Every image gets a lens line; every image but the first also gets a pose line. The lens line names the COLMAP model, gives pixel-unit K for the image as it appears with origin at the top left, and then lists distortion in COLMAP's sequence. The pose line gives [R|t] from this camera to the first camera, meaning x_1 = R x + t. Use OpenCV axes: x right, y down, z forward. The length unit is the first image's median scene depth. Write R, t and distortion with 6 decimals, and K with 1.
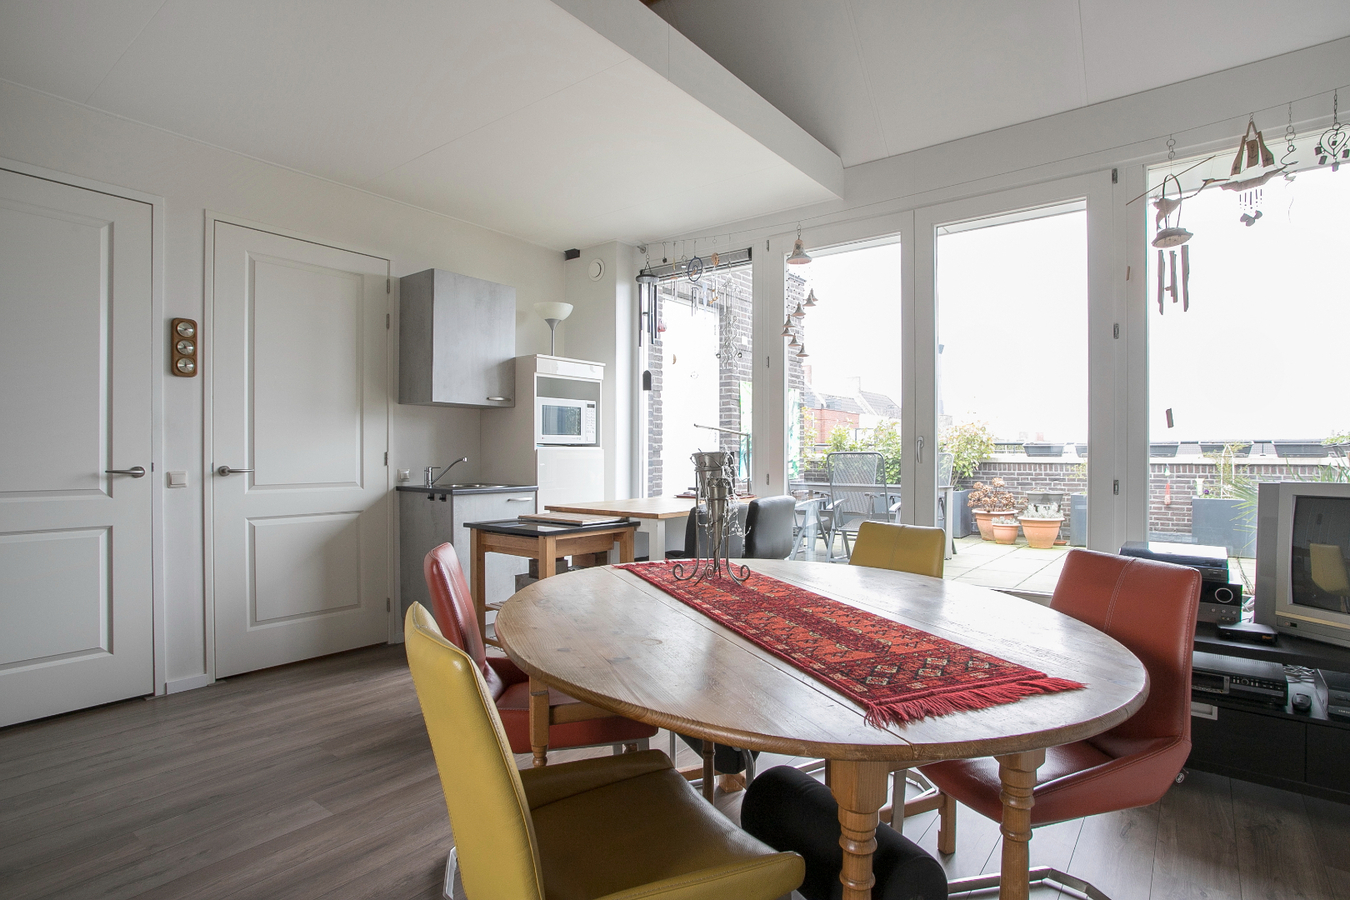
lens RADIAL K [[696.1, 0, 675.0], [0, 696.1, 450.0], [0, 0, 1]] dist [-0.036967, -0.000158]
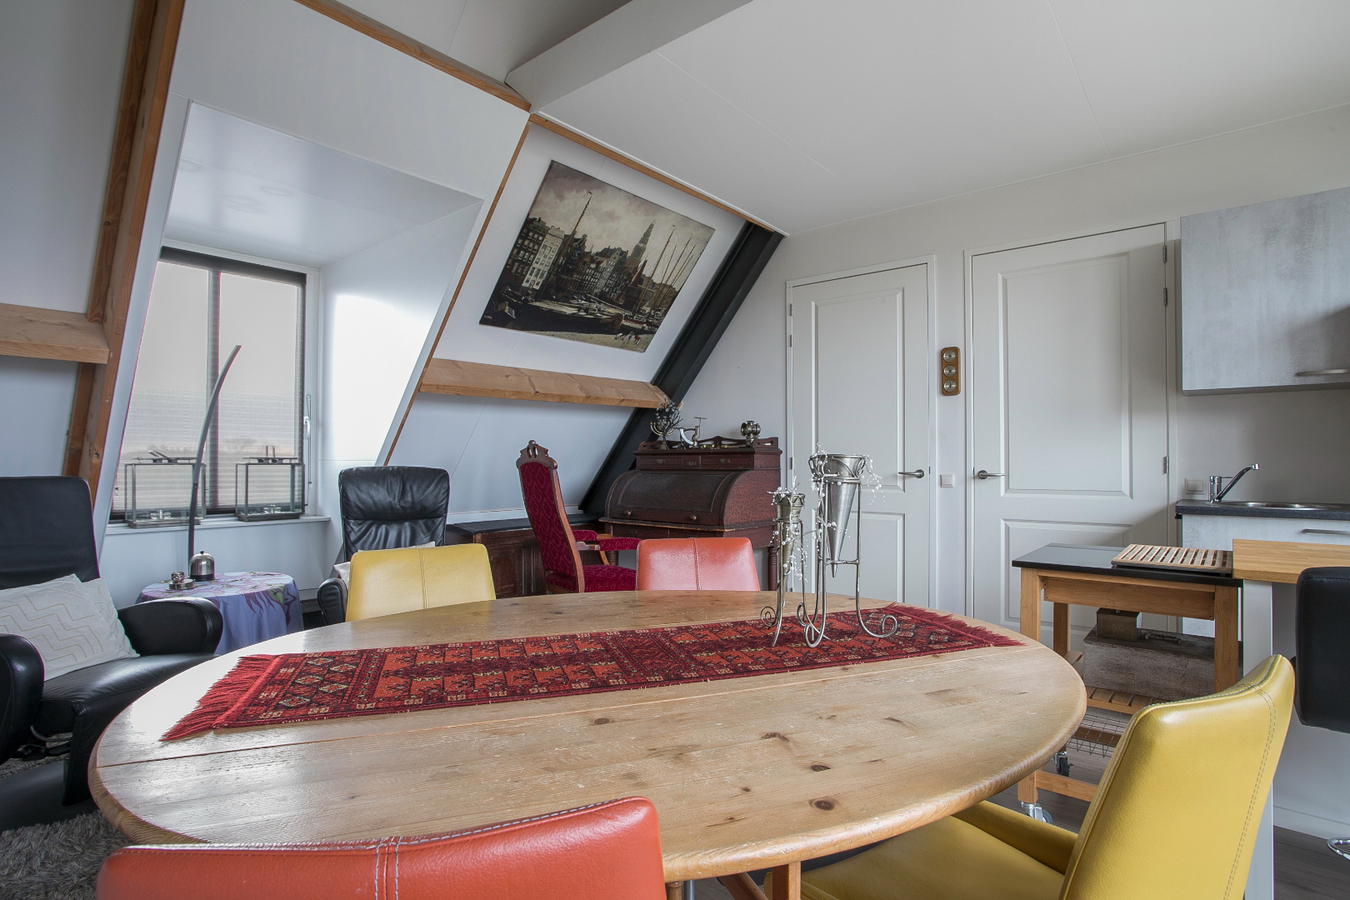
lens RADIAL K [[669.8, 0, 681.6], [0, 669.8, 458.3], [0, 0, 1]] dist [-0.074156, 0.033159]
pose [[-0.029030, -0.005100, -0.999566, 0.467397], [0.006728, 0.999963, -0.005297, 0.006326], [0.999556, -0.006879, -0.028995, 0.568880]]
